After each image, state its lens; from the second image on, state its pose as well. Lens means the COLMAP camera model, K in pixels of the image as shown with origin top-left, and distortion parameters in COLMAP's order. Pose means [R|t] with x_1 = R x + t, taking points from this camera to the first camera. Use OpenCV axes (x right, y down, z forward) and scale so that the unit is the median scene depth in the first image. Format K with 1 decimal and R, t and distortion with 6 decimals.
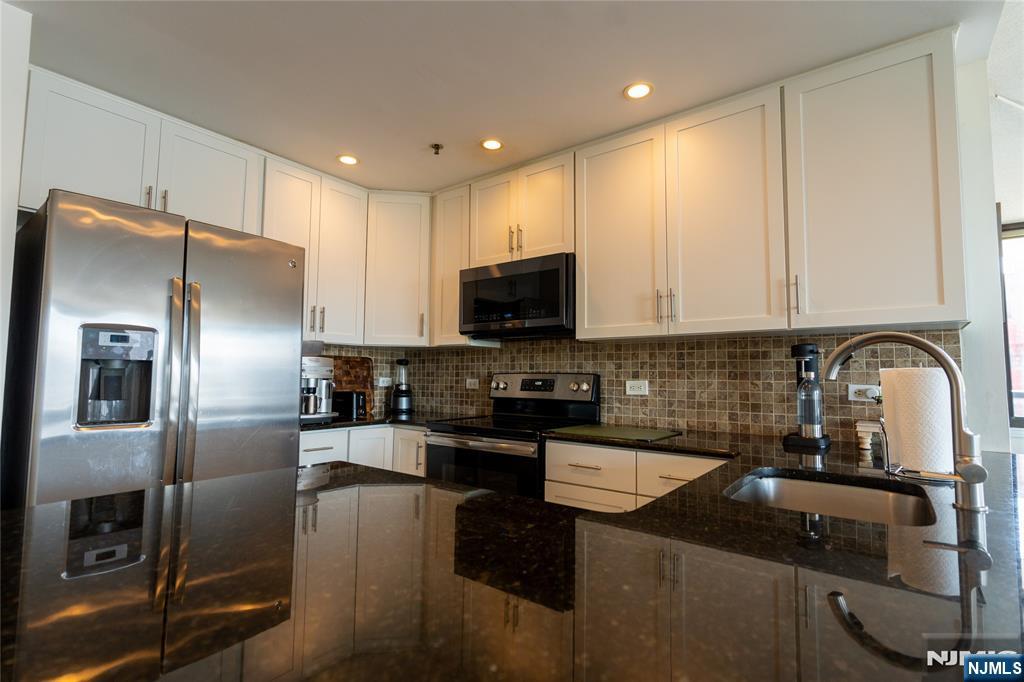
lens RADIAL K [[484.6, 0, 513.8], [0, 484.6, 341.8], [0, 0, 1]] dist [0.002169, 0.000111]
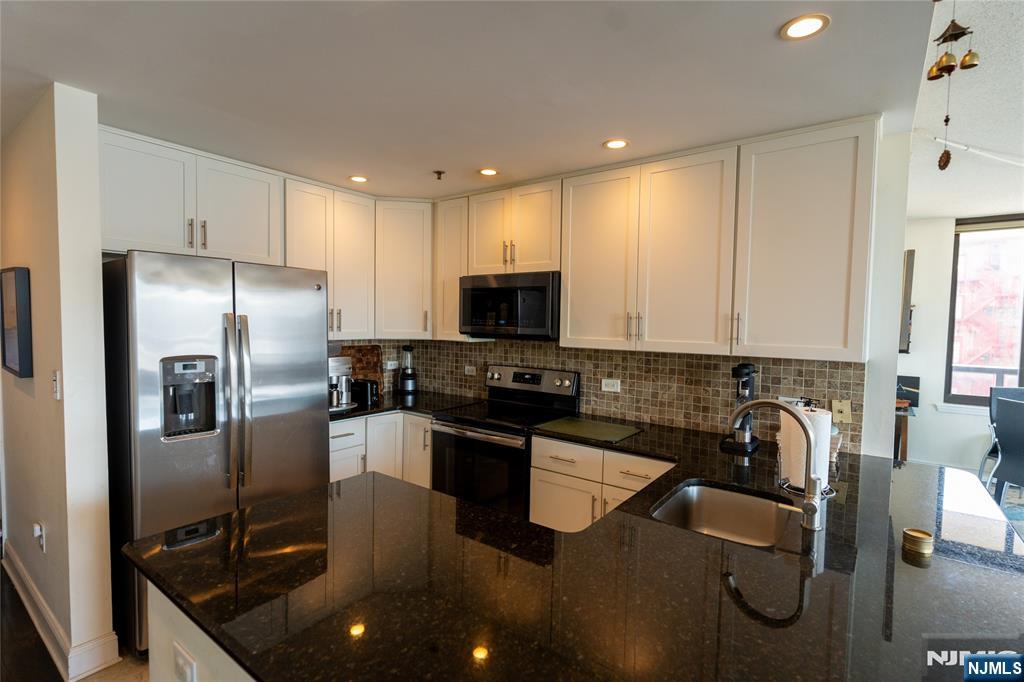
lens RADIAL K [[481.4, 0, 512.0], [0, 481.4, 341.0], [0, 0, 1]] dist [0.000234, 0.000018]
pose [[0.999927, 0.009028, 0.008009, 0.003573], [-0.009897, 0.993191, 0.116073, -0.144200], [-0.006907, -0.116144, 0.993208, -0.145796]]
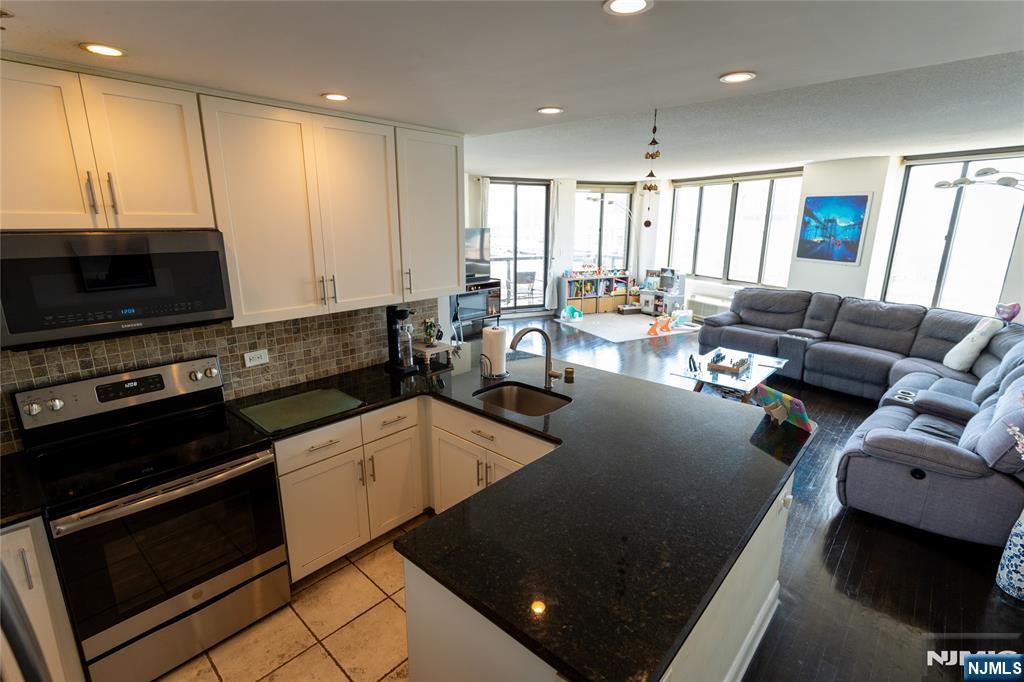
lens RADIAL K [[481.4, 0, 512.0], [0, 481.4, 341.0], [0, 0, 1]] dist [0.000234, 0.000018]
pose [[0.084062, -0.248340, 0.965019, -0.665479], [-0.072873, 0.964321, 0.254508, -0.235453], [-0.993792, -0.091718, 0.062966, 0.397545]]
